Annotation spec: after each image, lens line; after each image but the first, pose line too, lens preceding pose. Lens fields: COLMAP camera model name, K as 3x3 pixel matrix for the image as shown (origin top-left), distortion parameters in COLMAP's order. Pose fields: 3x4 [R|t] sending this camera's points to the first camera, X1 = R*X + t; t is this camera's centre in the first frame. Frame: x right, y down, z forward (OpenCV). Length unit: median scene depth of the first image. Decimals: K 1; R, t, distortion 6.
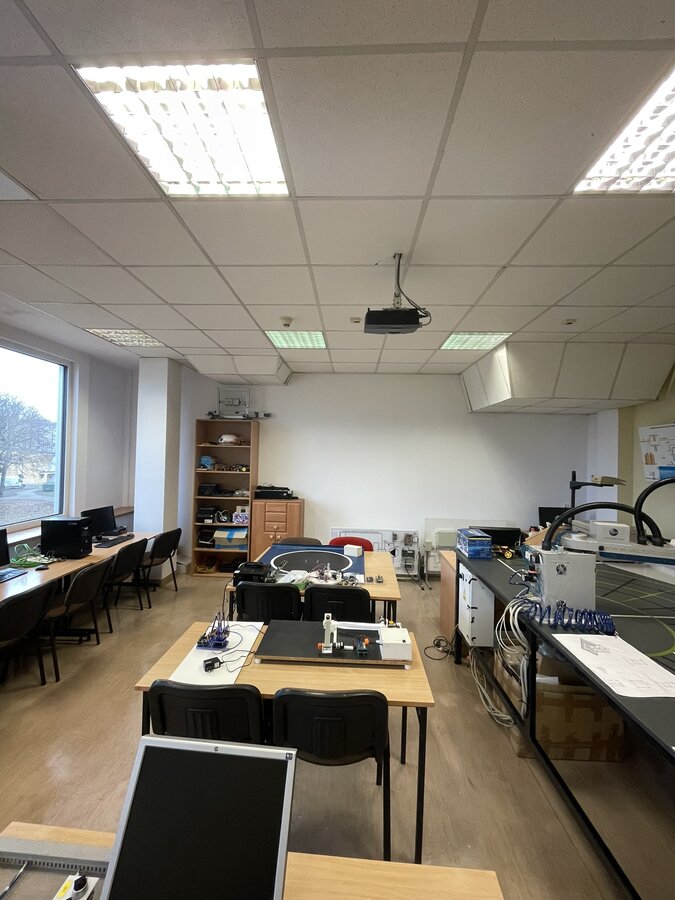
lens RADIAL K [[361.0, 0, 335.6], [0, 361.0, 443.9], [0, 0, 1]] dist [-0.019527, -0.000249]
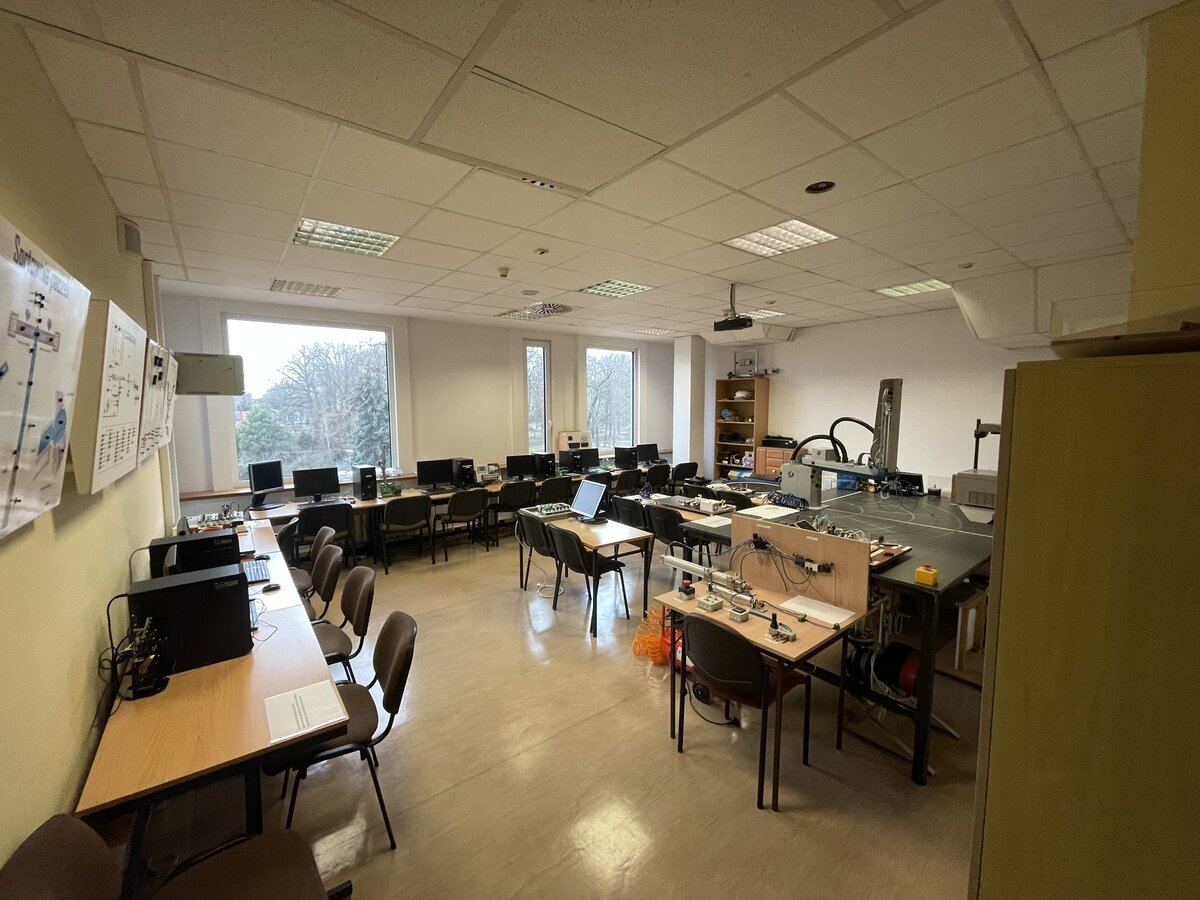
lens RADIAL K [[481.3, 0, 600.6], [0, 481.3, 449.6], [0, 0, 1]] dist [-0.019527, -0.000249]
pose [[0.647591, 0.047190, -0.760526, 0.620624], [0.038348, 0.994797, 0.094380, -0.000569], [0.761023, -0.090285, 0.642412, -0.381735]]
